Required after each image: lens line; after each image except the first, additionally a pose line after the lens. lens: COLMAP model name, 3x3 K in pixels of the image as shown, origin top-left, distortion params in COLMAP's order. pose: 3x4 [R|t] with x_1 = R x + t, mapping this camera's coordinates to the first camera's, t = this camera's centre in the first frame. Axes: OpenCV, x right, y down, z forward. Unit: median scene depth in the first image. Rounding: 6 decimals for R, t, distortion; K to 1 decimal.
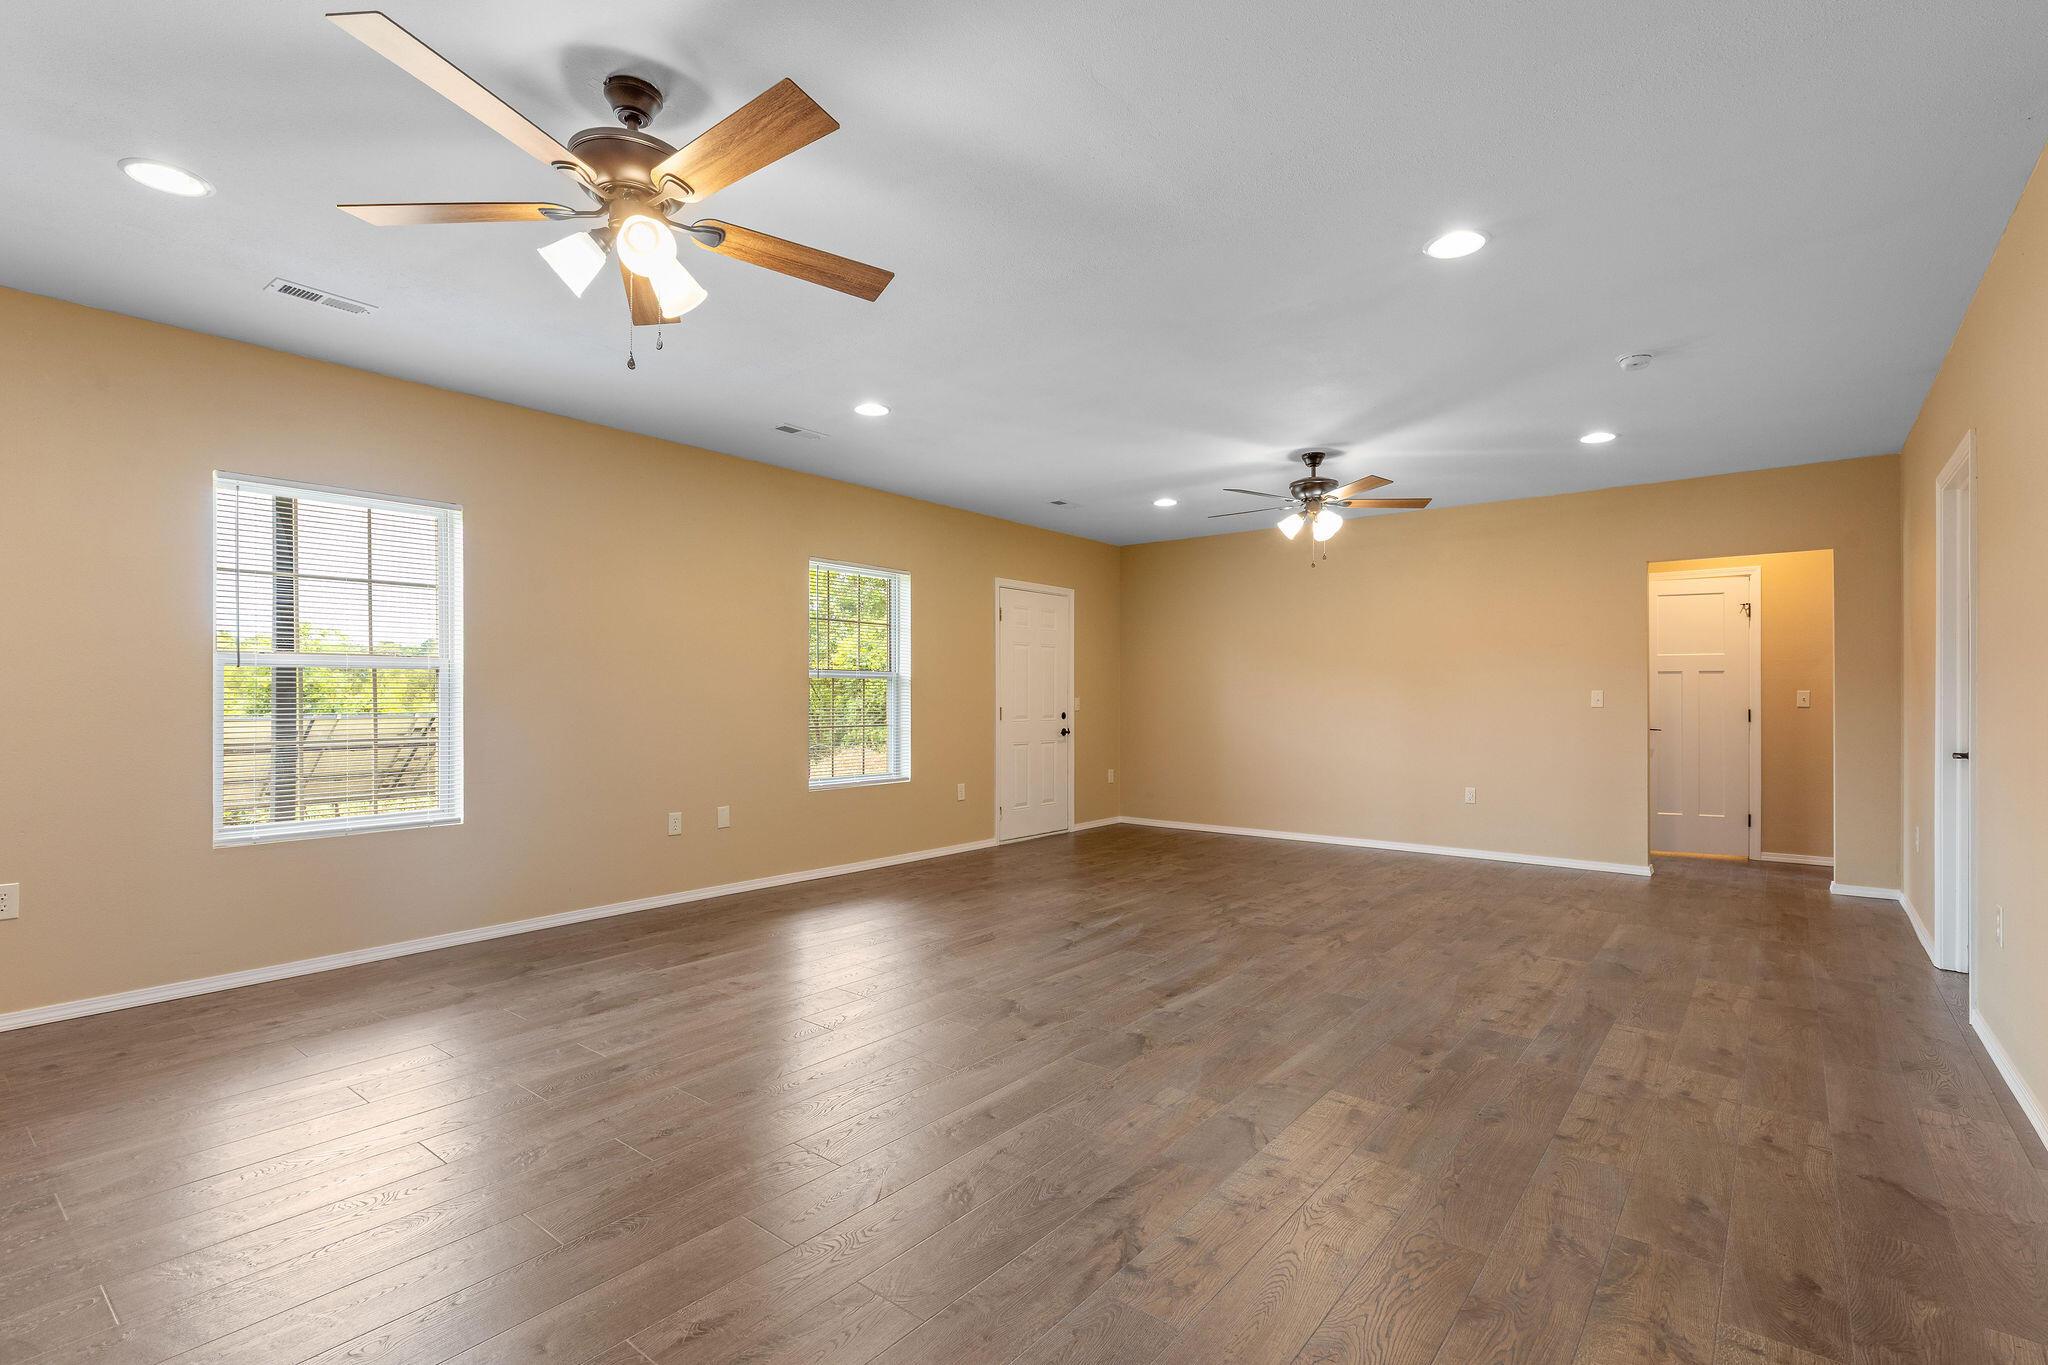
lens RADIAL K [[935.6, 0, 949.6], [0, 935.6, 699.2], [0, 0, 1]] dist [0.006810, -0.001225]
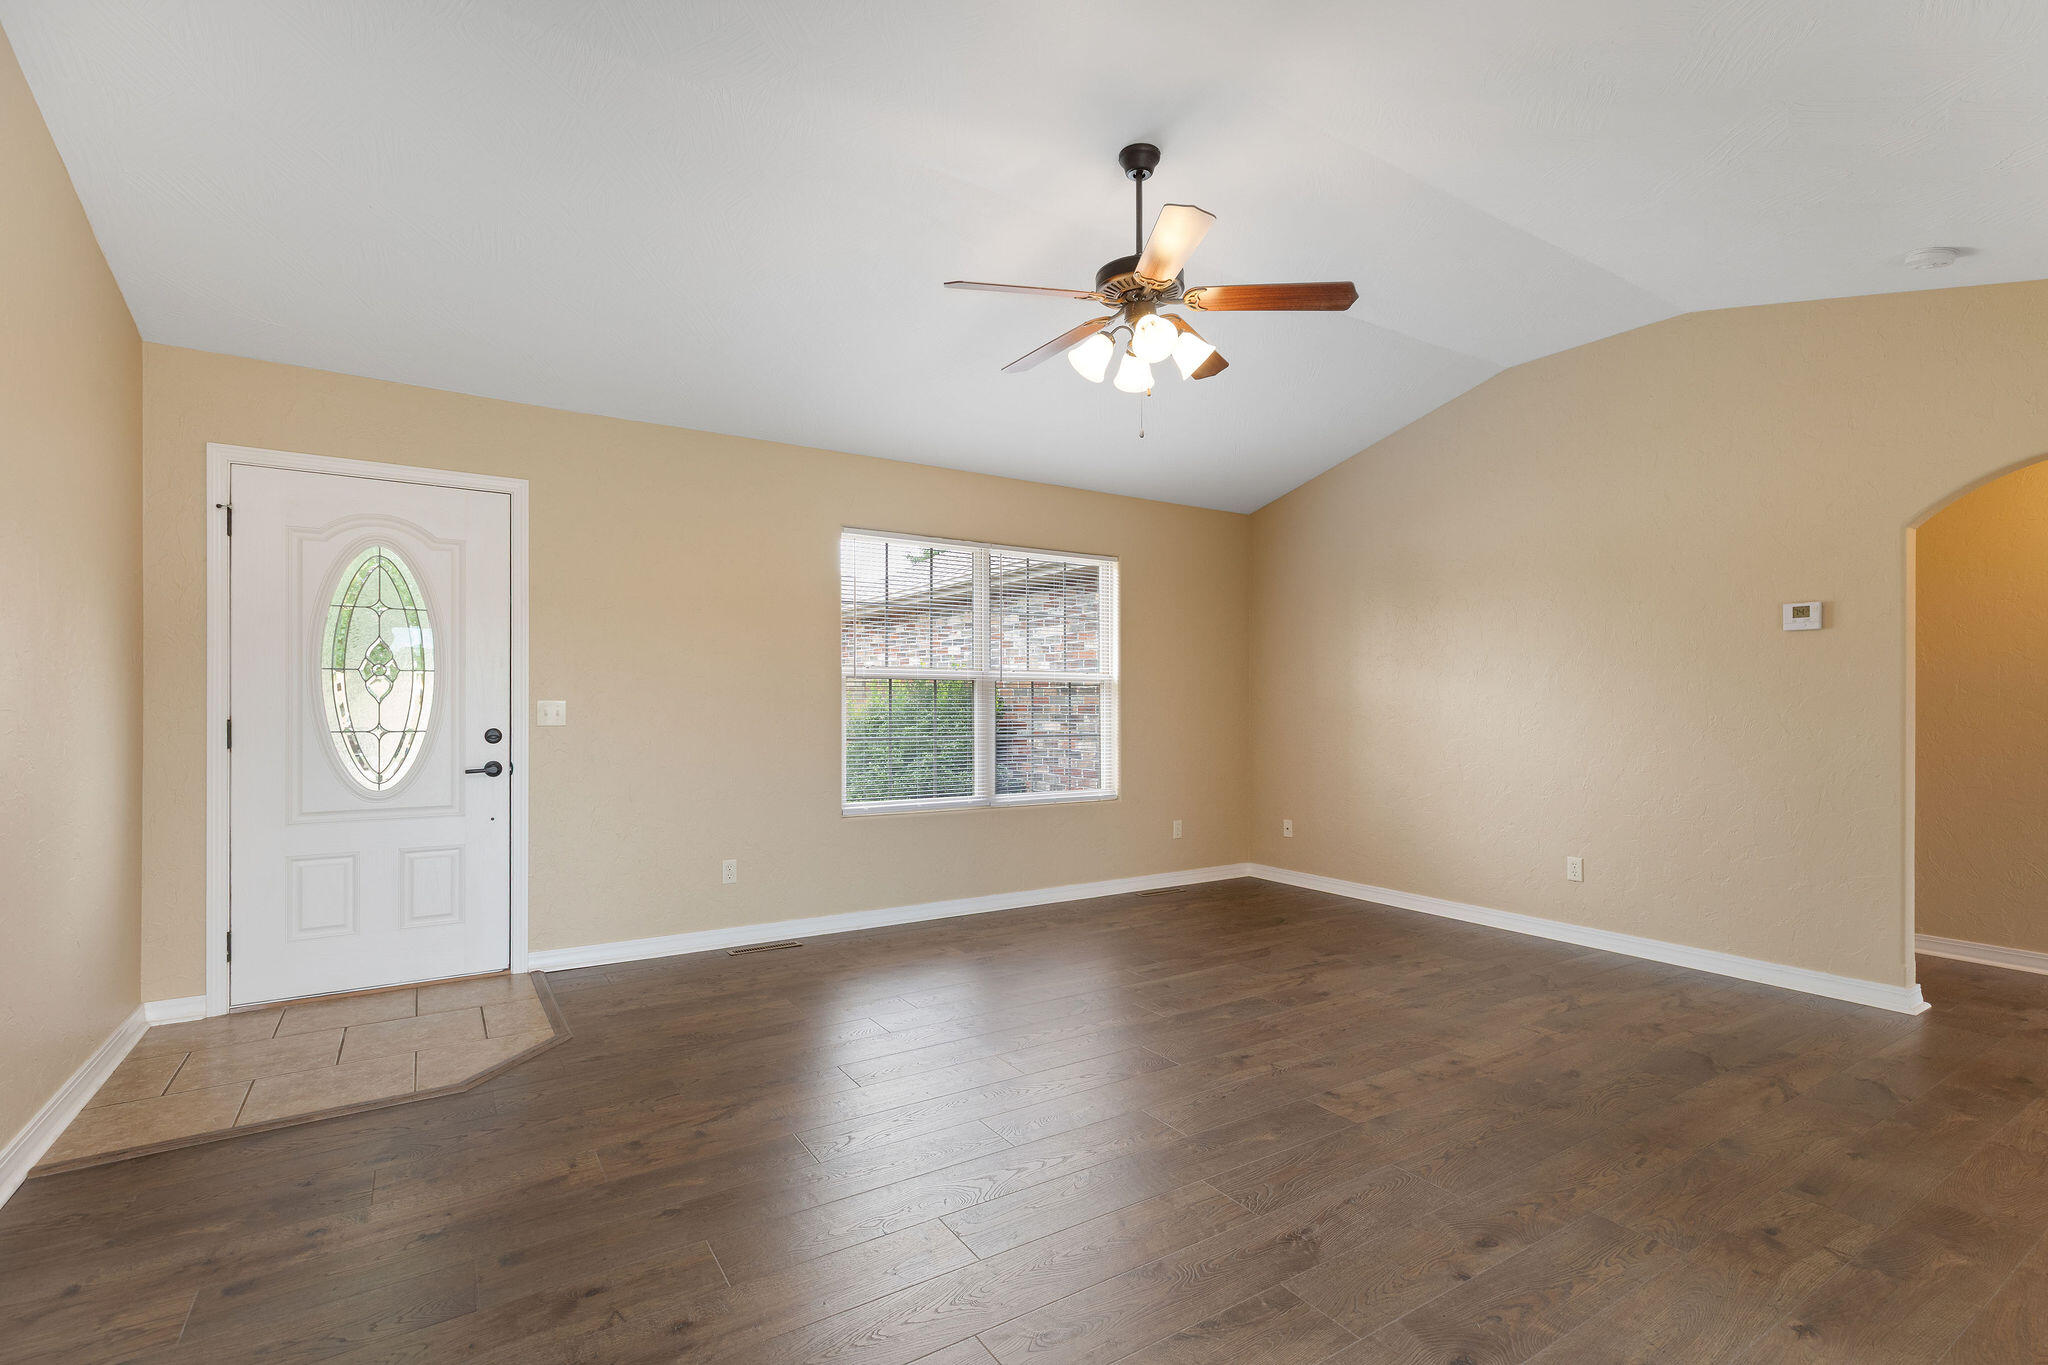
lens RADIAL K [[935.6, 0, 1013.1], [0, 935.6, 707.8], [0, 0, 1]] dist [0.006810, -0.001225]
pose [[0.949805, 0.001673, -0.312839, 0.957550], [-0.001308, 0.999998, 0.001376, 0.003458], [0.312841, -0.000898, 0.949805, 1.103773]]
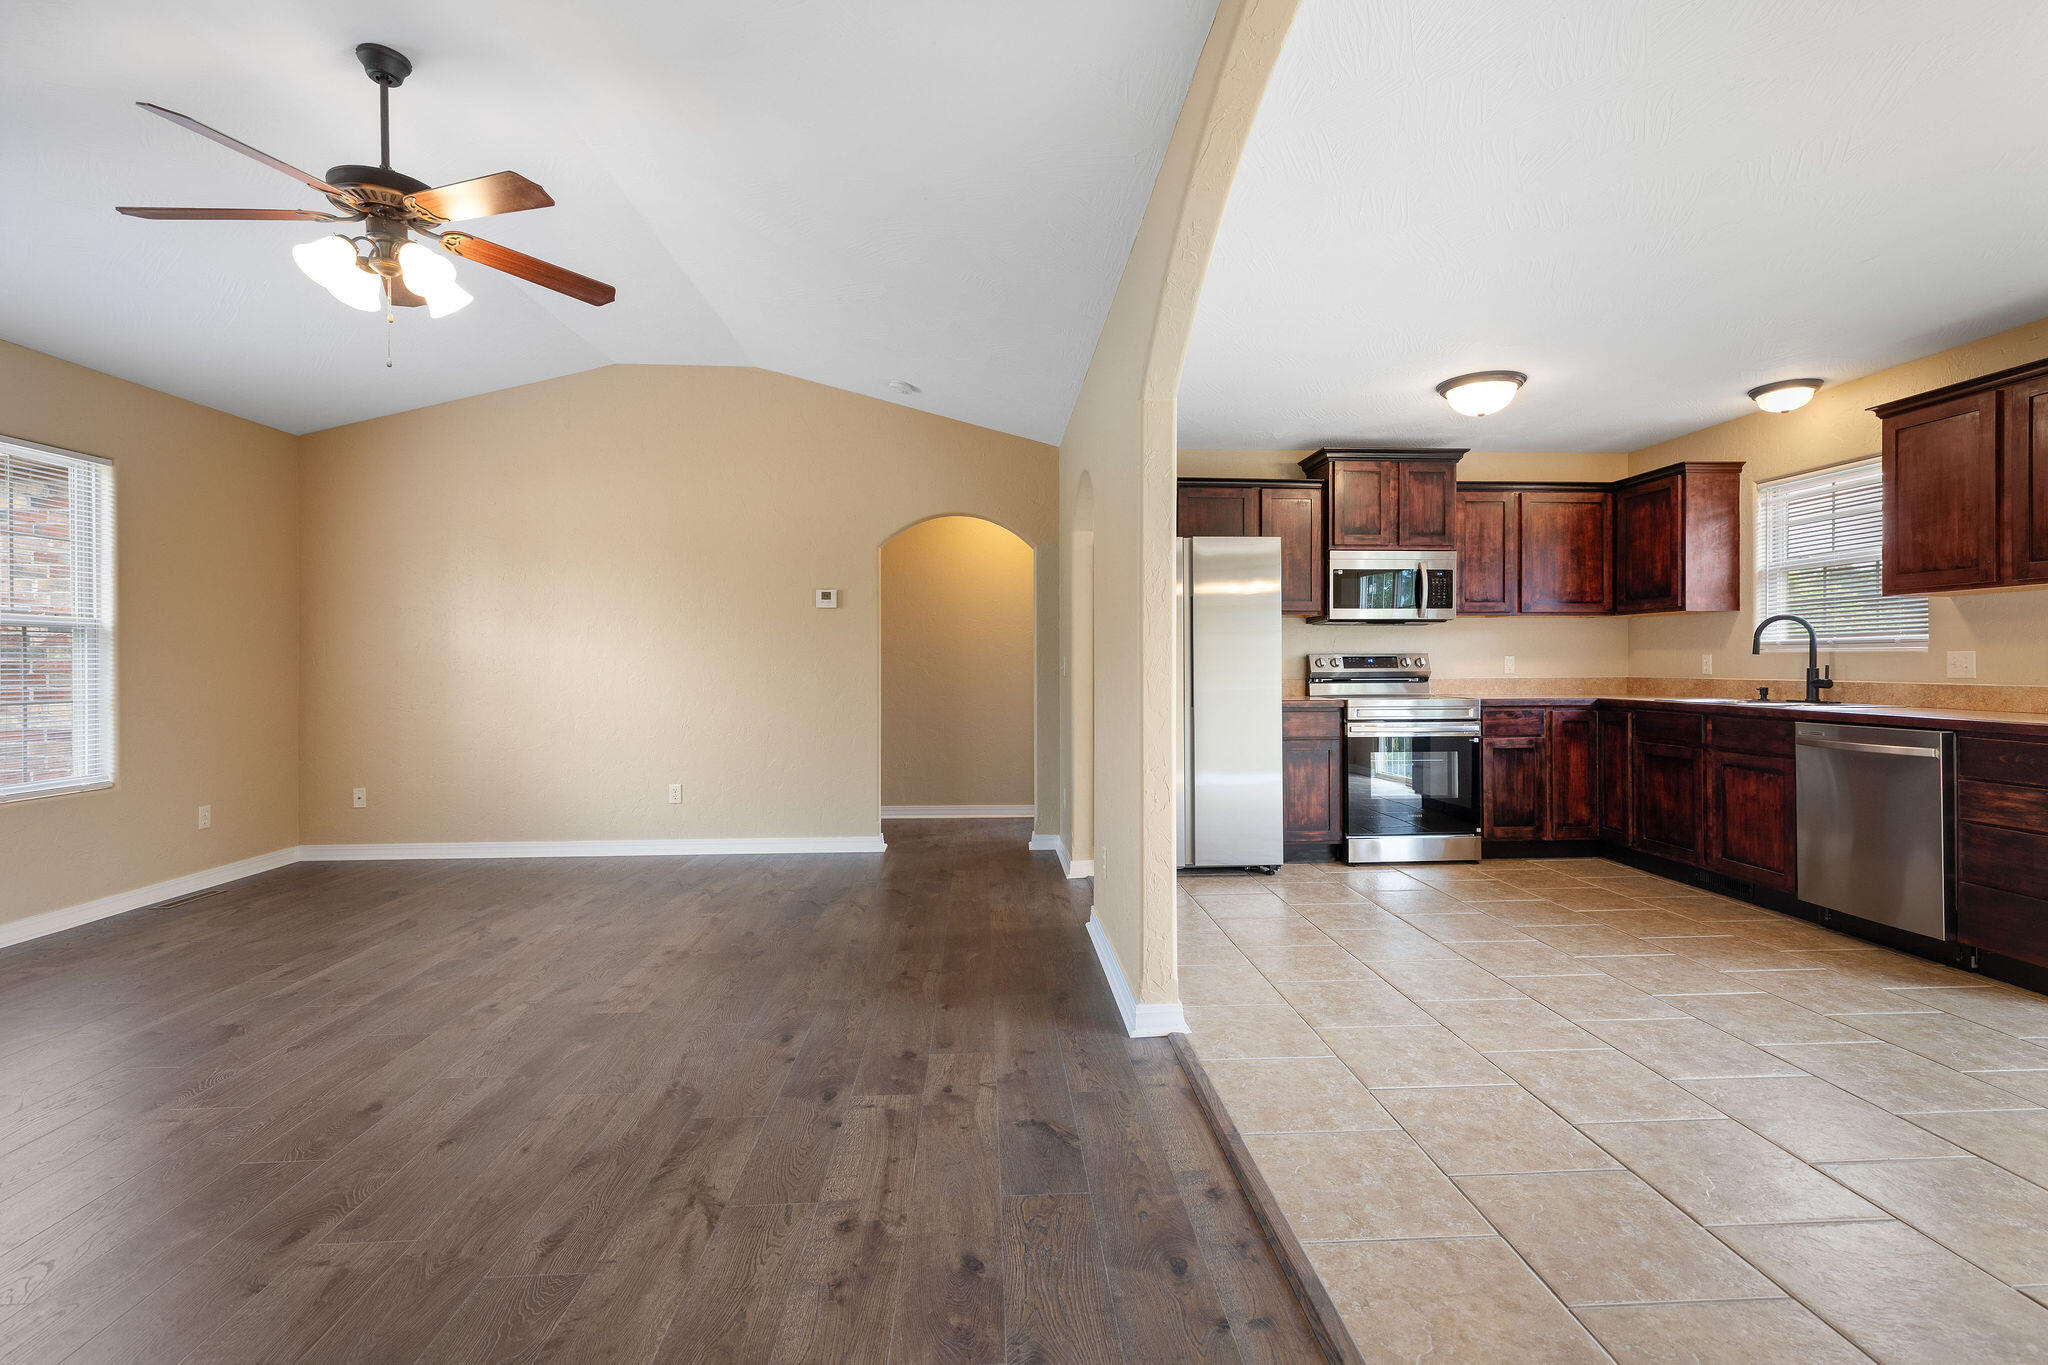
lens RADIAL K [[935.6, 0, 1043.1], [0, 935.6, 666.1], [0, 0, 1]] dist [0.006810, -0.001225]
pose [[0.731010, -0.005015, 0.682348, 0.731586], [0.003595, 0.999987, 0.003498, 0.007791], [-0.682357, -0.000104, 0.731019, 1.023583]]
